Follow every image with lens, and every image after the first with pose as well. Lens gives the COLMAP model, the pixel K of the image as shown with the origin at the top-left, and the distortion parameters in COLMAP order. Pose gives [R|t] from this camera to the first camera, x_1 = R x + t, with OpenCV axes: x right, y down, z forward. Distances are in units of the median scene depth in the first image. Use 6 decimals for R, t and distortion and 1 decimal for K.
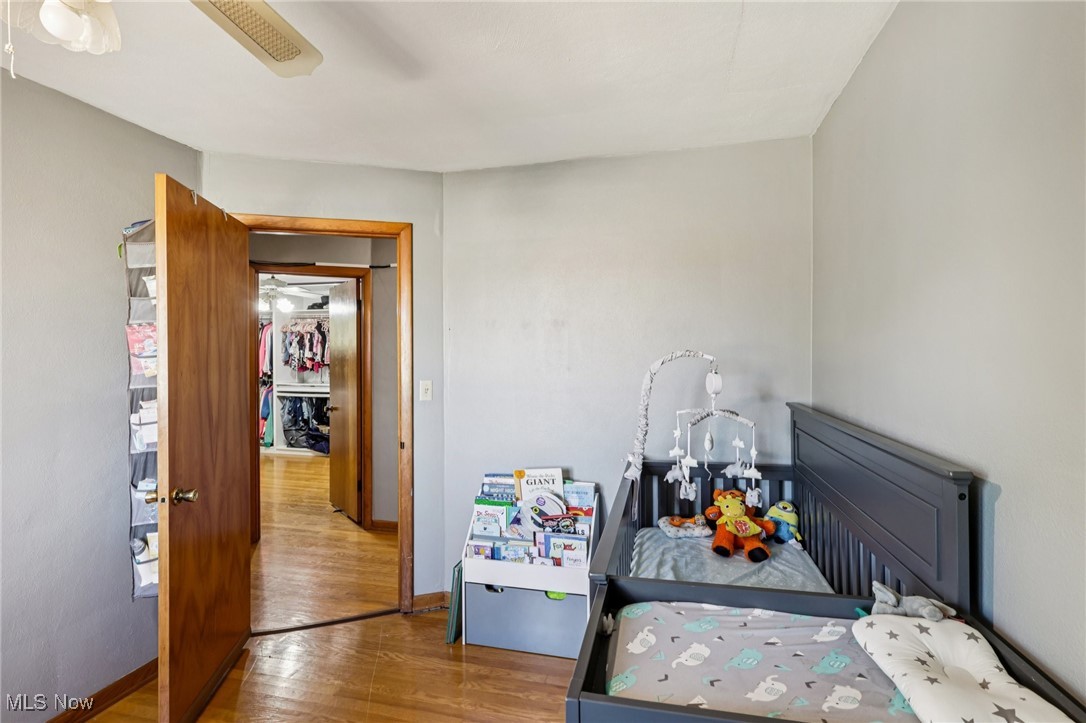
lens RADIAL K [[522.4, 0, 539.9], [0, 522.4, 356.5], [0, 0, 1]] dist [-0.002201, 0.001356]
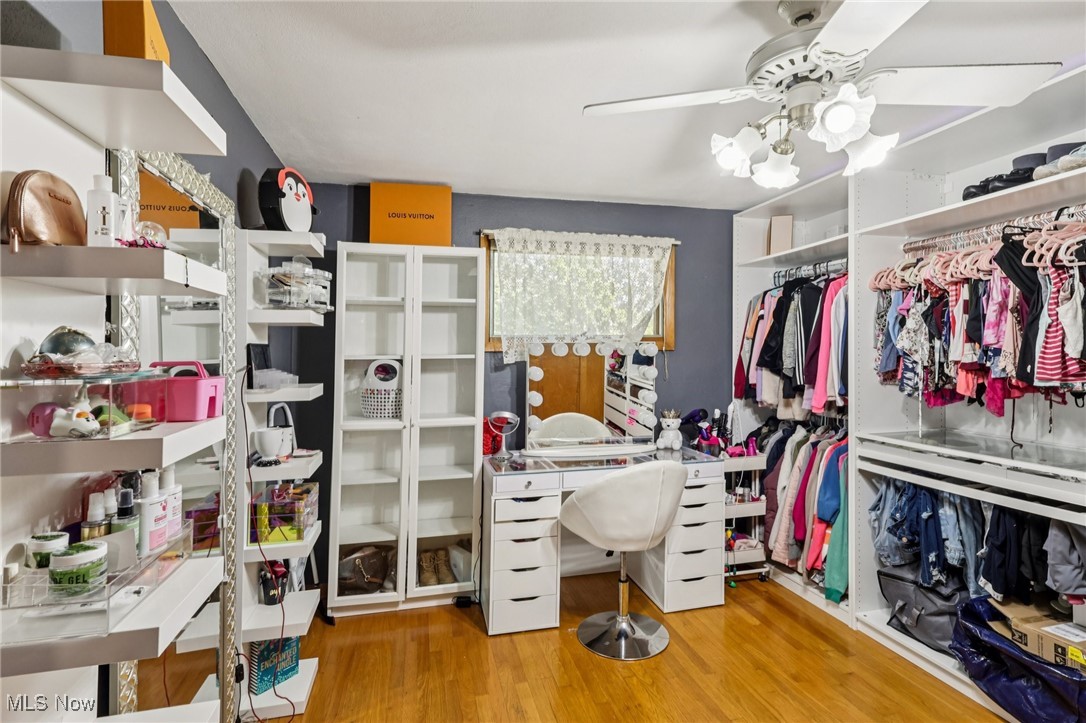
lens RADIAL K [[522.4, 0, 538.1], [0, 522.4, 358.3], [0, 0, 1]] dist [-0.002201, 0.001356]
pose [[0.470638, 0.005053, -0.882312, -0.291483], [-0.001148, 0.999986, 0.005115, -0.001900], [0.882326, -0.001394, 0.470637, 0.637439]]
